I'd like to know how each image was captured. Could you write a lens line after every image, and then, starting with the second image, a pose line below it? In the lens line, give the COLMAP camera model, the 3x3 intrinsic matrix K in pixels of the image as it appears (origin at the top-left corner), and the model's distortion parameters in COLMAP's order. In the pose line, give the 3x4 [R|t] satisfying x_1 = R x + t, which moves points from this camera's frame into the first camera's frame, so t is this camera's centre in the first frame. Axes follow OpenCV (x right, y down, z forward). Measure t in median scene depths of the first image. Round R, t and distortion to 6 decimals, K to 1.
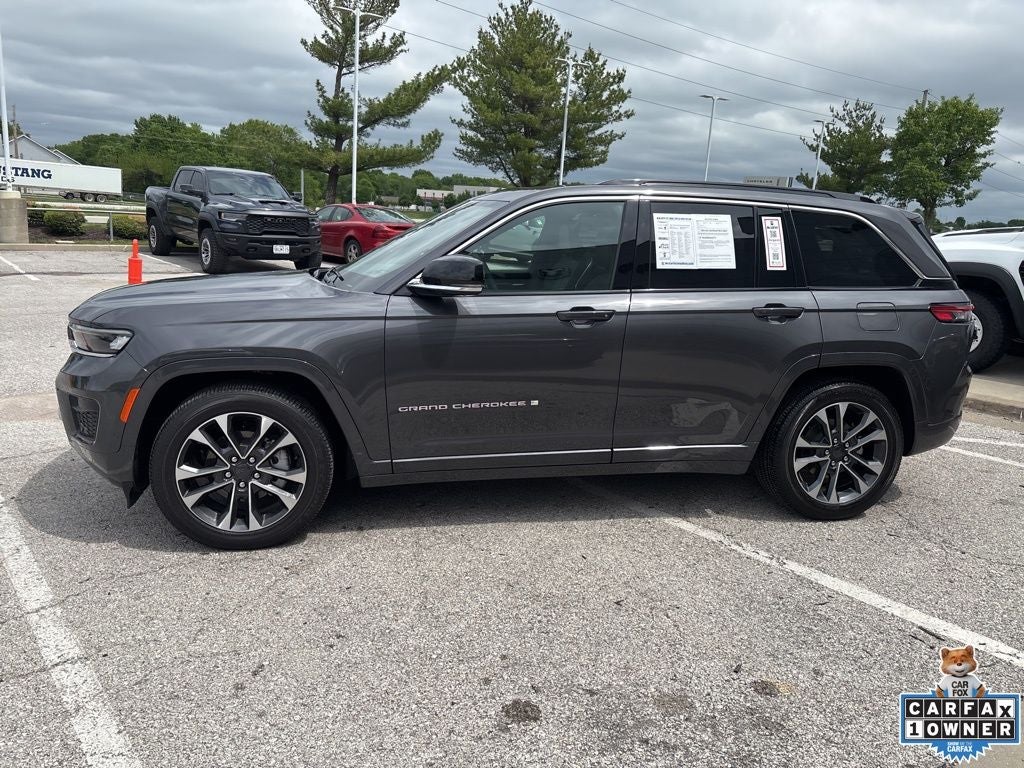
lens RADIAL K [[774.0, 0, 508.4], [0, 774.0, 378.7], [0, 0, 1]] dist [0.050151, -0.061539]
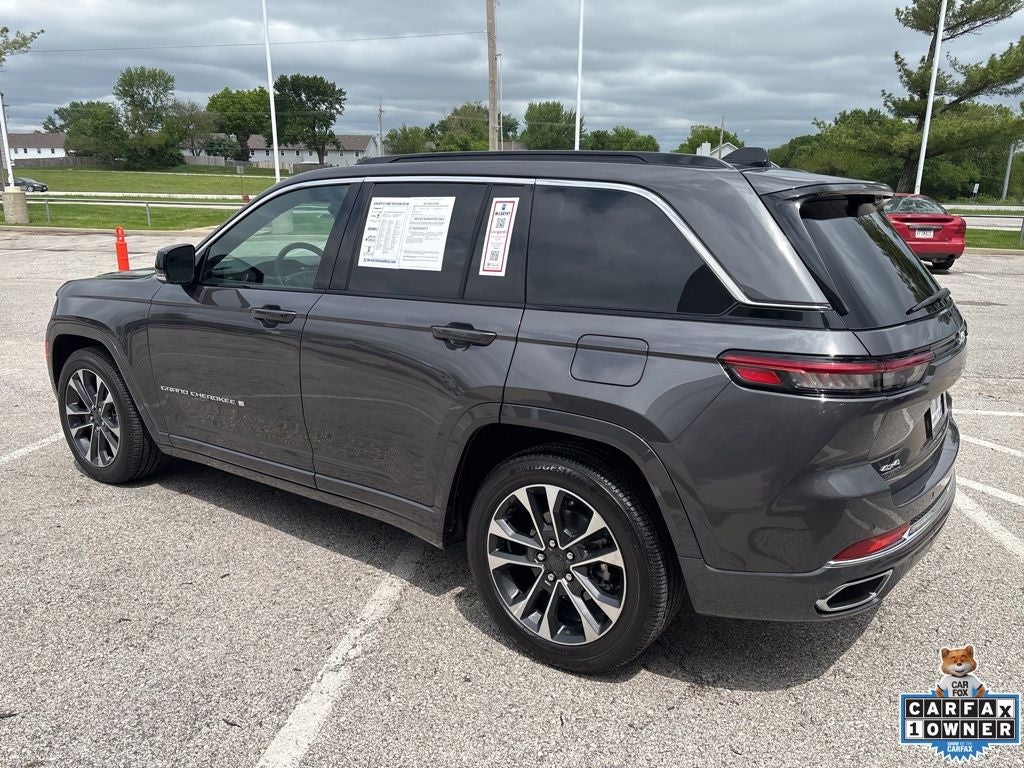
lens RADIAL K [[774.0, 0, 510.2], [0, 774.0, 386.8], [0, 0, 1]] dist [0.050151, -0.061539]
pose [[0.674708, 0.143476, -0.724006, 0.197100], [-0.132787, 0.988515, 0.072149, -0.021154], [0.726042, 0.047459, 0.686010, 0.123308]]
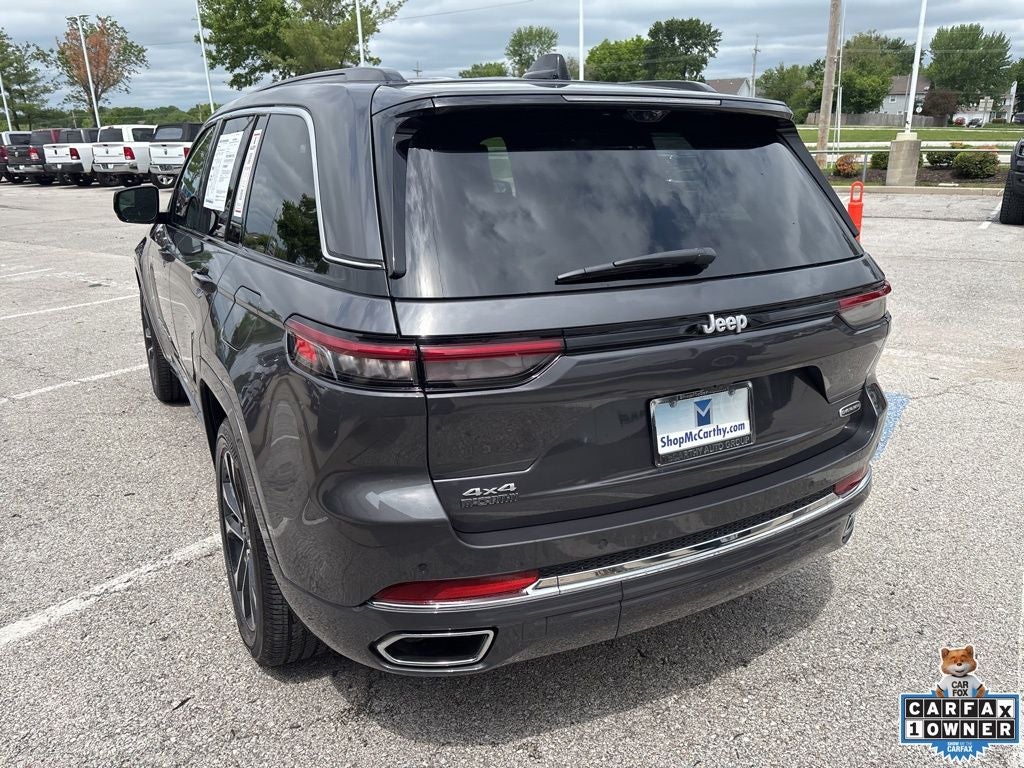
lens RADIAL K [[774.0, 0, 510.1], [0, 774.0, 388.2], [0, 0, 1]] dist [0.050151, -0.061539]
pose [[0.282972, 0.243811, -0.927622, 0.232356], [-0.169851, 0.964604, 0.201717, -0.038417], [0.943969, 0.100478, 0.314367, 0.232427]]
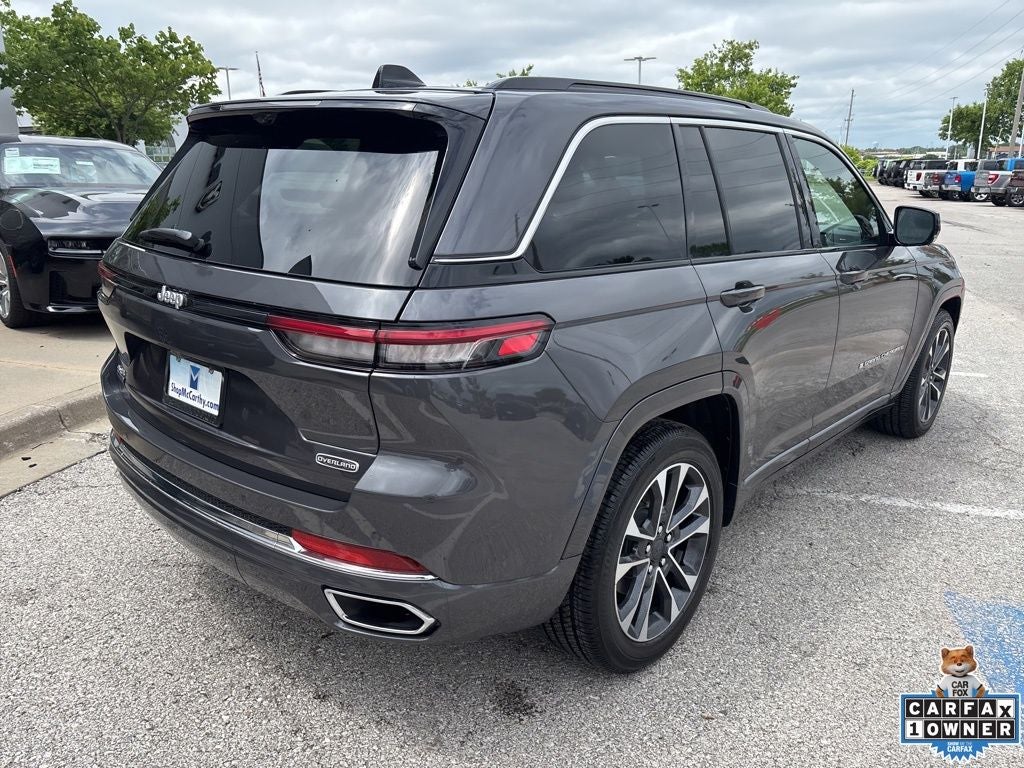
lens RADIAL K [[774.0, 0, 513.0], [0, 774.0, 382.0], [0, 0, 1]] dist [0.050151, -0.061539]
pose [[-0.800832, 0.104869, -0.589636, 0.174288], [-0.171193, 0.903383, 0.393181, -0.073676], [0.573900, 0.415813, -0.705505, 0.404734]]
